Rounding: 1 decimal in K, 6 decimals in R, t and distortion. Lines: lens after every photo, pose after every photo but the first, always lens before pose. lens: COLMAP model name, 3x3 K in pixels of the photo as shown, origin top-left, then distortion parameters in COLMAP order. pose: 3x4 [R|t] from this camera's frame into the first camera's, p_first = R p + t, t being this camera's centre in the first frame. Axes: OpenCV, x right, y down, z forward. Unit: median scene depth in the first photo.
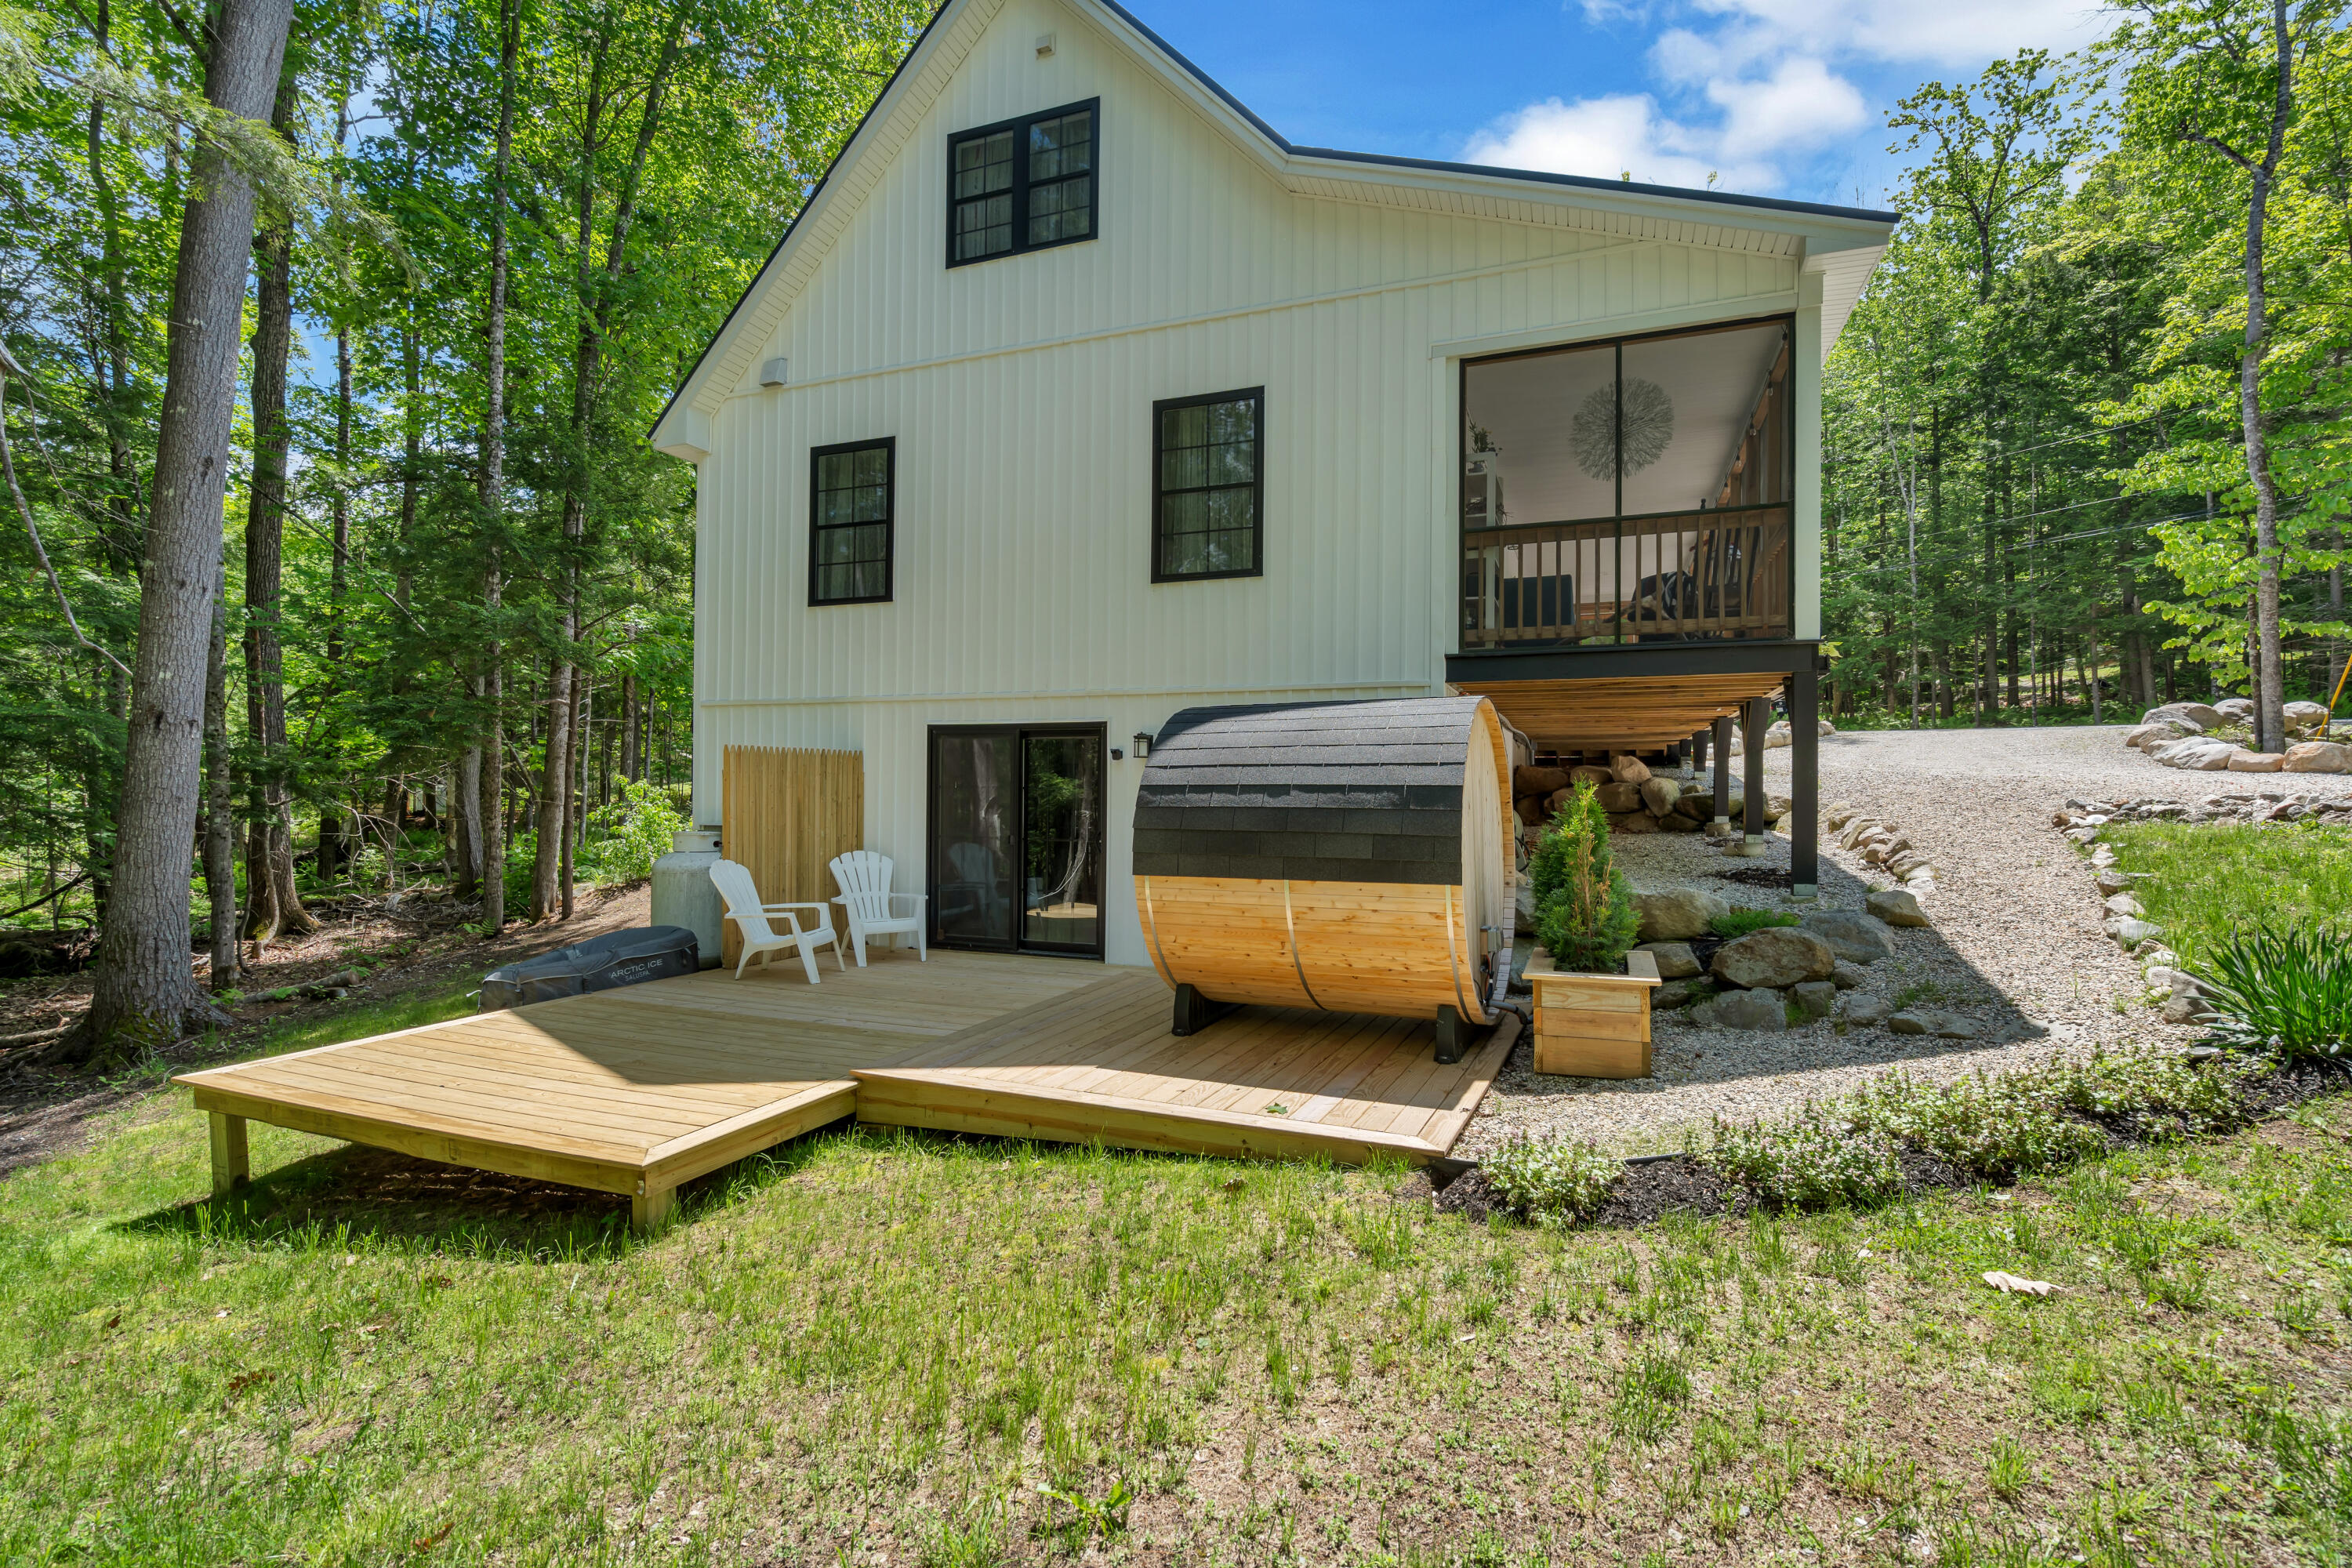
lens RADIAL K [[1044.6, 0, 1190.3], [0, 1044.6, 762.1], [0, 0, 1]] dist [-0.003275, 0.000849]
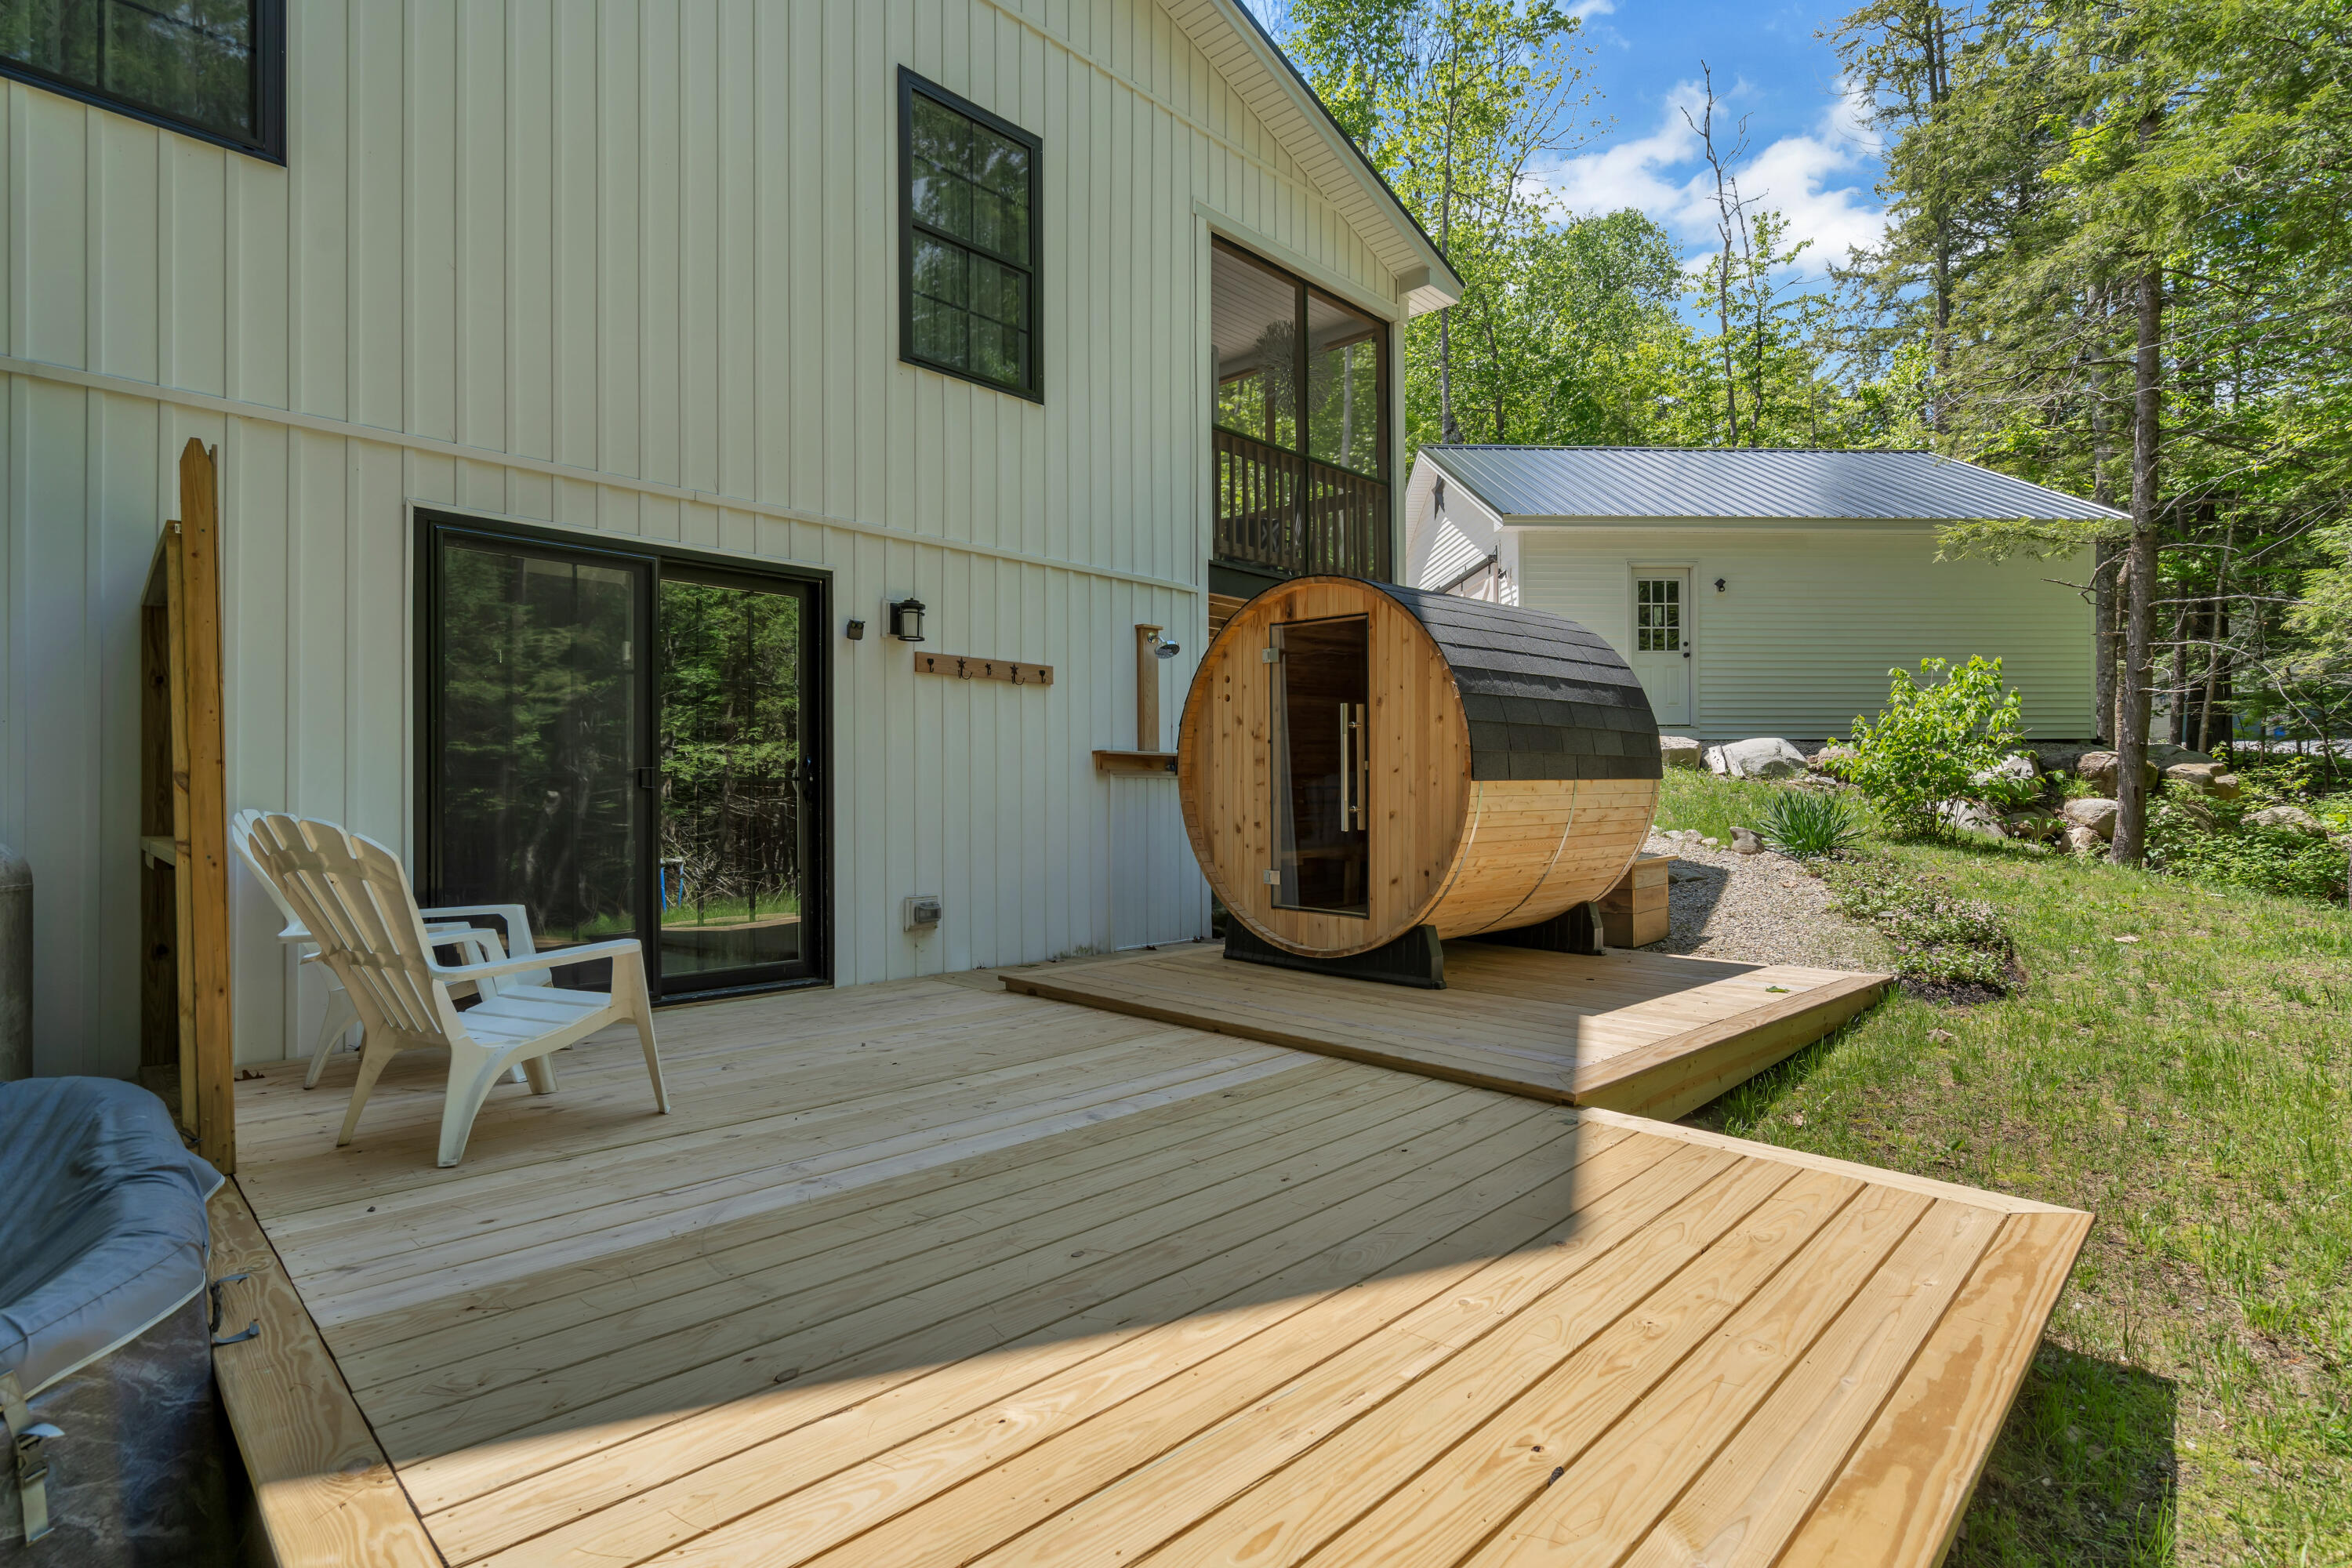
lens RADIAL K [[1180.6, 0, 1192.5], [0, 1180.6, 783.3], [0, 0, 1]] dist [0.000380, -0.000686]
pose [[0.378237, 0.001390, 0.925708, -0.609827], [-0.018553, 0.999809, 0.006080, 0.070904], [-0.925523, -0.019474, 0.378190, 0.563915]]
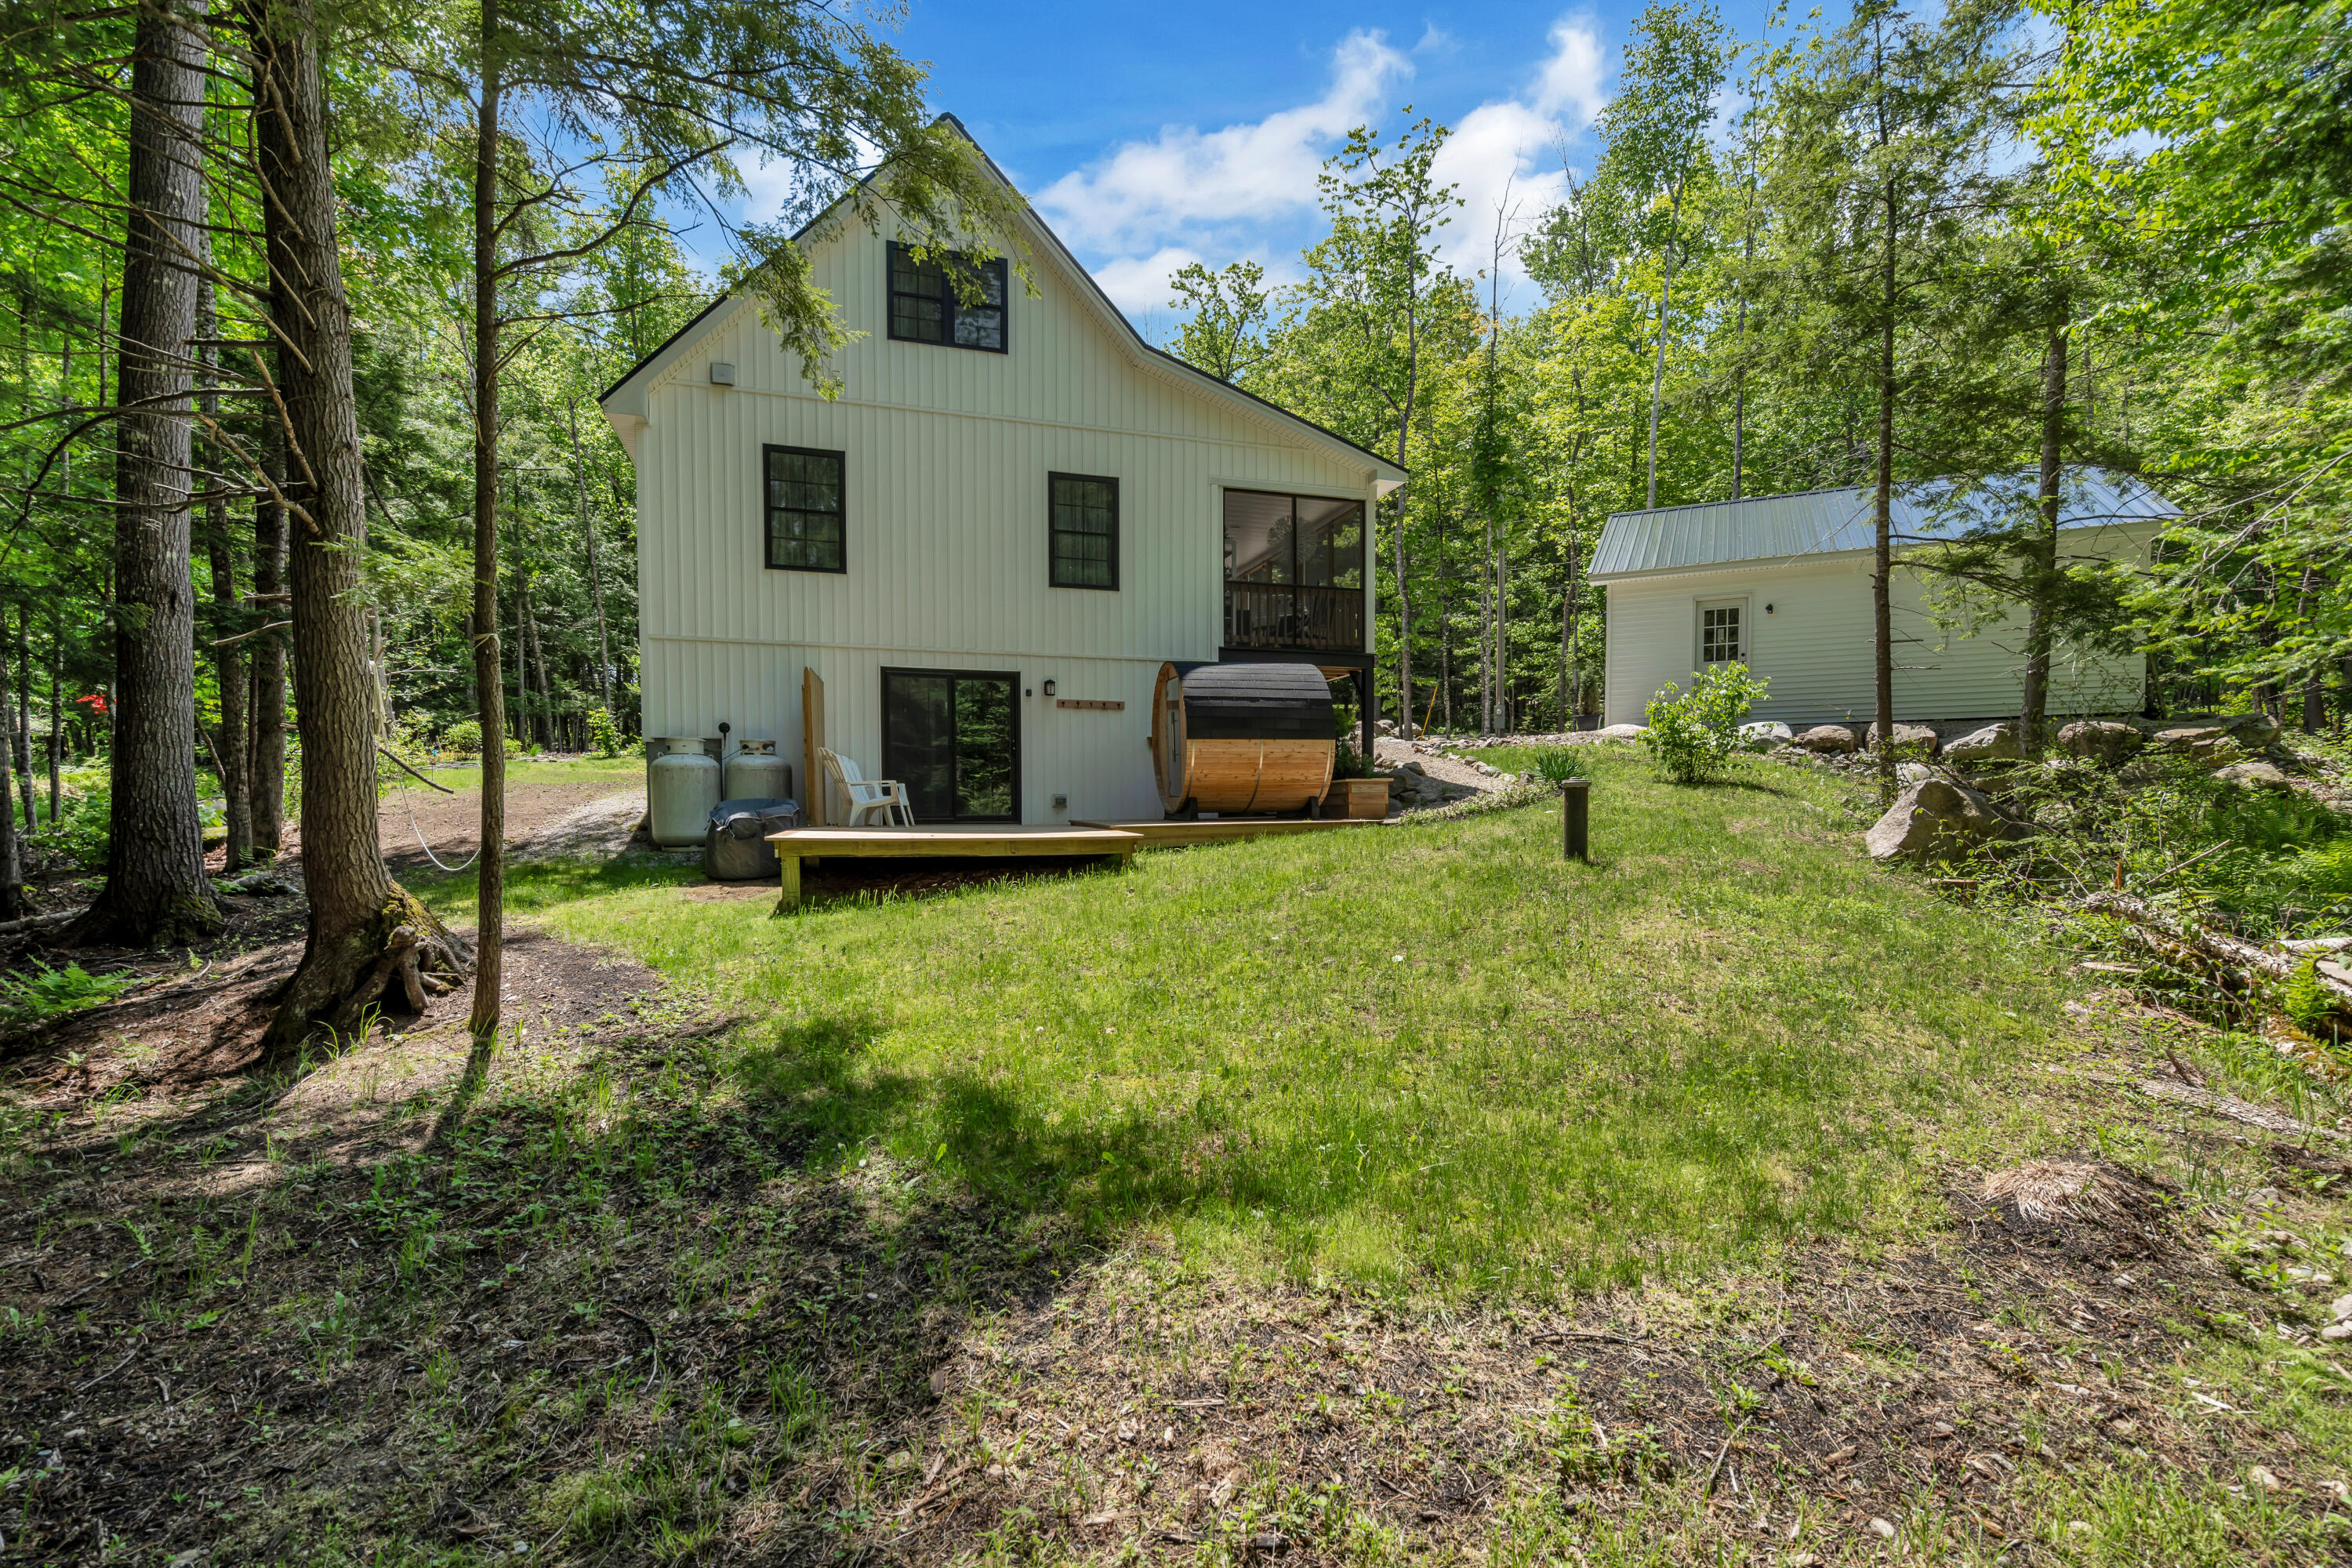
lens RADIAL K [[1044.6, 0, 1189.7], [0, 1044.6, 806.4], [0, 0, 1]] dist [-0.003275, 0.000849]
pose [[0.780927, -0.006837, 0.624585, -0.856632], [-0.008329, 0.999737, 0.021358, 0.126546], [-0.624567, -0.021881, 0.780664, -0.379592]]
